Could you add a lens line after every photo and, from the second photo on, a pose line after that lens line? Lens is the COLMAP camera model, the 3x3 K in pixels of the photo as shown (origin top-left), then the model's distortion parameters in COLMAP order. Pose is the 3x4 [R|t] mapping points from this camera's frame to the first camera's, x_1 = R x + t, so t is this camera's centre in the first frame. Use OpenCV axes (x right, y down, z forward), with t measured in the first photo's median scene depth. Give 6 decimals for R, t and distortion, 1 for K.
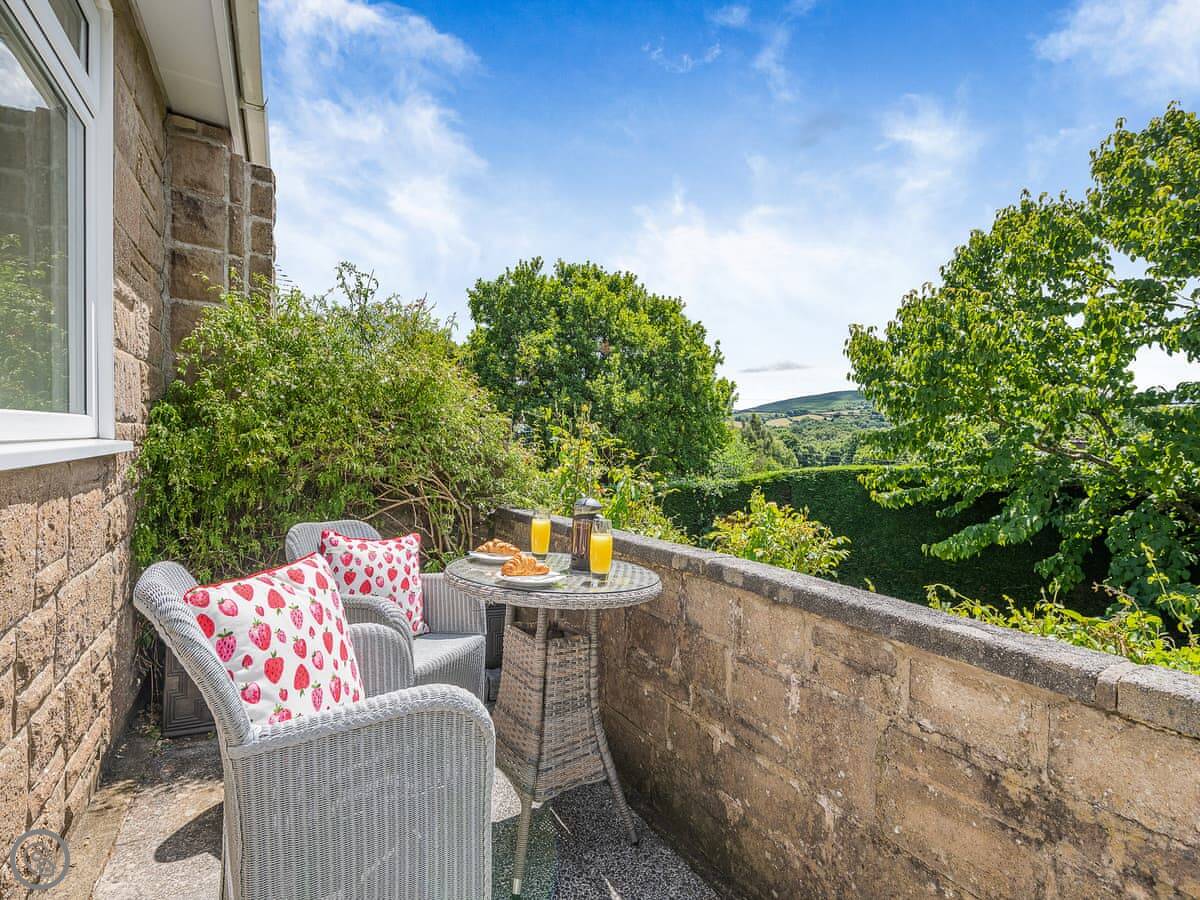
lens RADIAL K [[517.1, 0, 551.5], [0, 517.1, 450.3], [0, 0, 1]] dist [-0.004030, -0.001500]
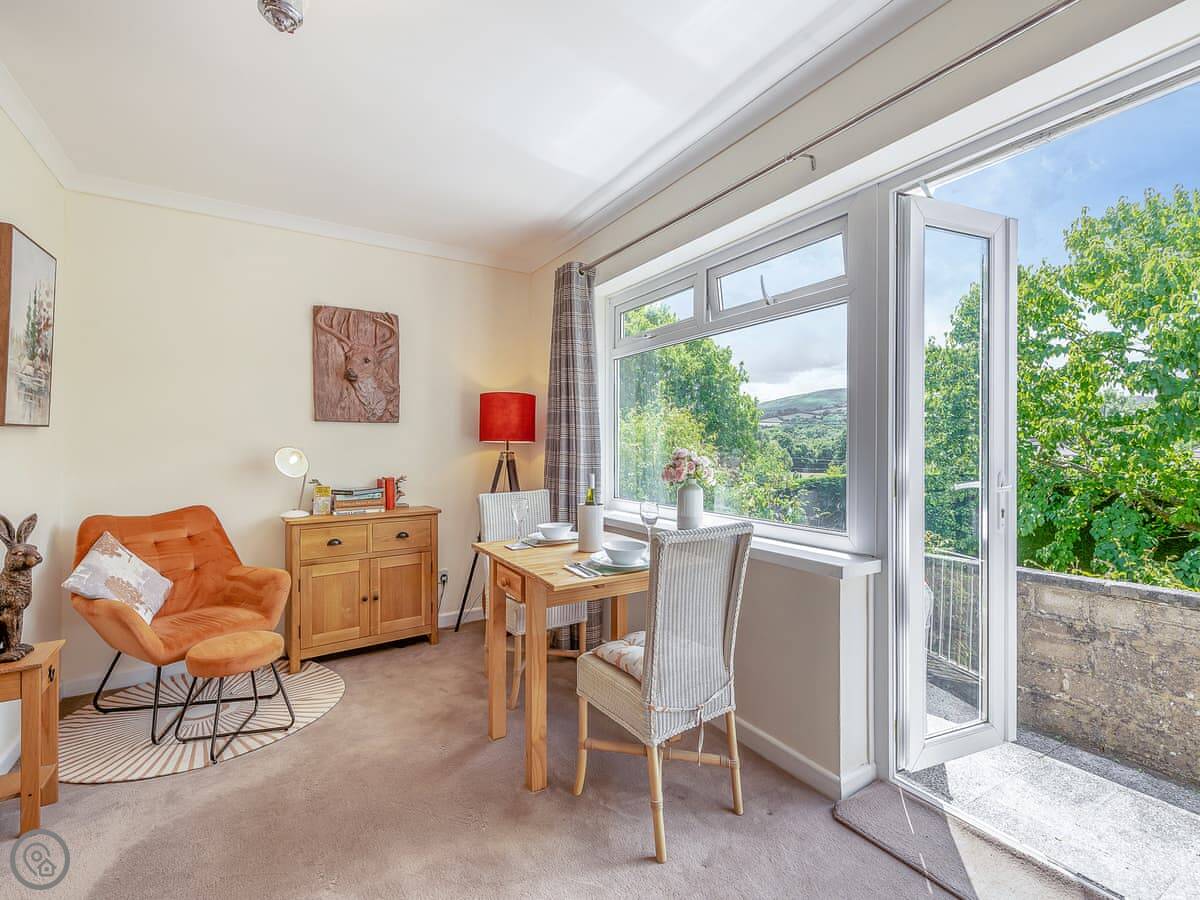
lens RADIAL K [[517.1, 0, 568.8], [0, 517.1, 447.2], [0, 0, 1]] dist [-0.004030, -0.001500]
pose [[0.998560, -0.034701, 0.040900, -0.284173], [0.035479, 0.999200, -0.018454, -0.056982], [-0.040227, 0.019879, 0.998993, -0.249812]]
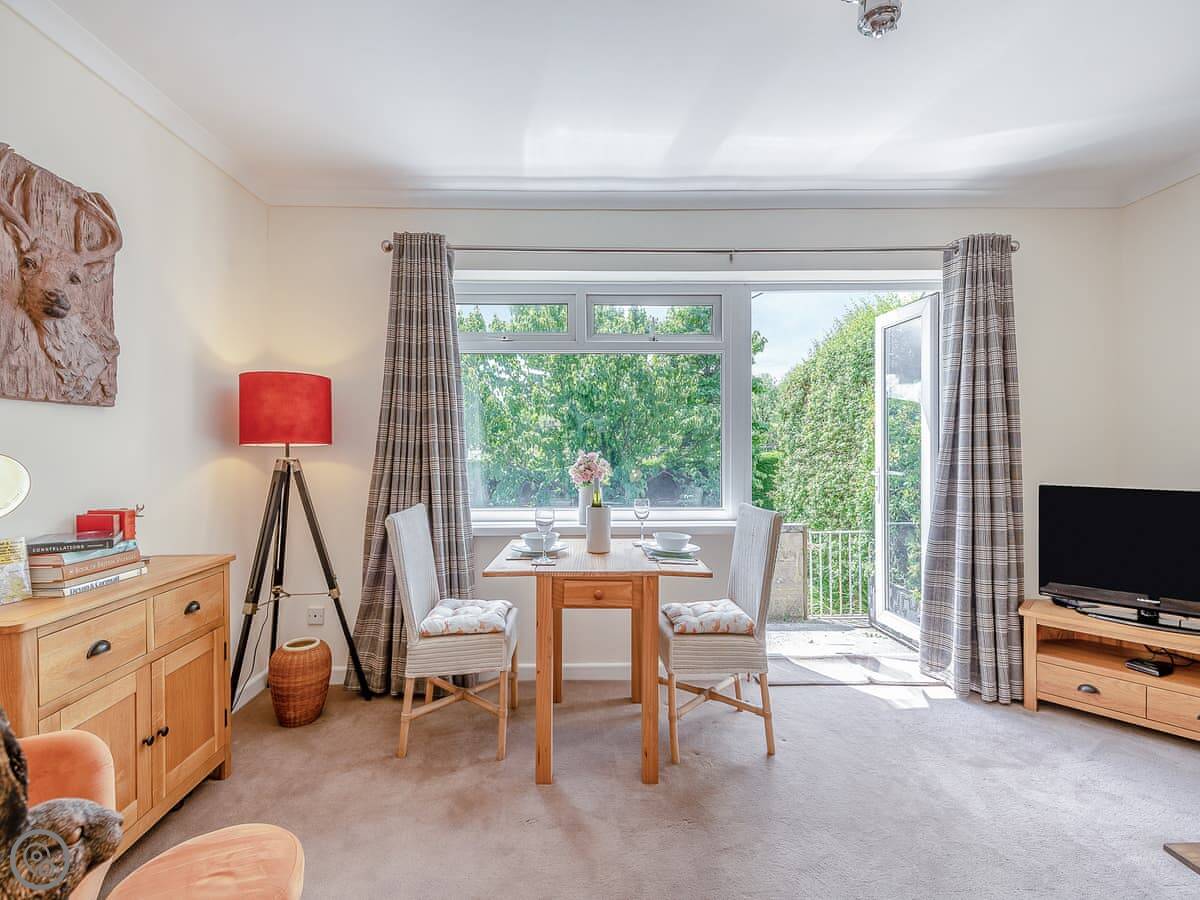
lens RADIAL K [[517.1, 0, 589.3], [0, 517.1, 451.8], [0, 0, 1]] dist [-0.004030, -0.001500]
pose [[0.475622, -0.037988, 0.878829, -0.537200], [0.039440, 0.998983, 0.021836, -0.068543], [-0.878765, 0.024275, 0.476637, -0.092006]]
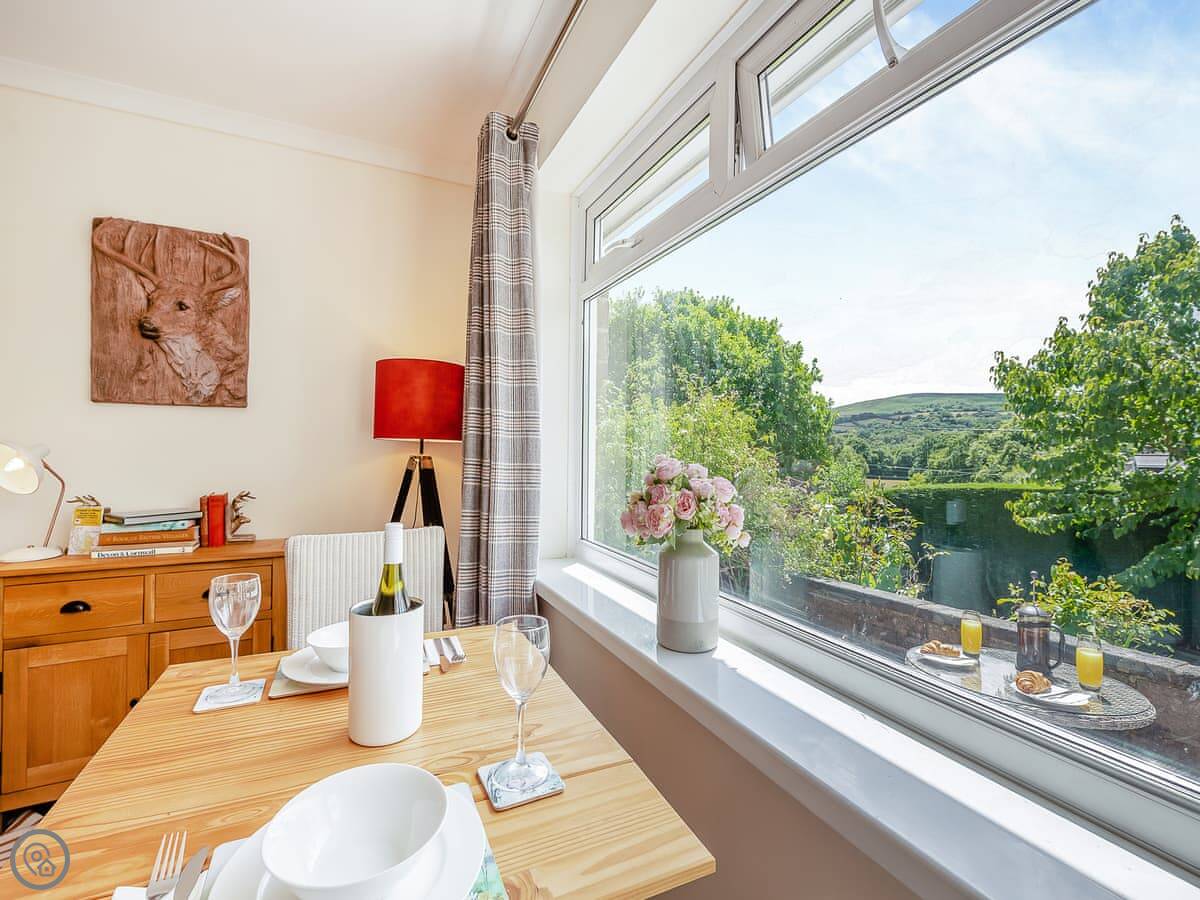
lens RADIAL K [[503.6, 0, 572.1], [0, 503.6, 440.0], [0, 0, 1]] dist [-0.015473, -0.000103]
pose [[0.996234, -0.021238, -0.084058, -0.204469], [0.017901, 0.999029, -0.040261, -0.059798], [0.084832, 0.038605, 0.995647, -0.039150]]
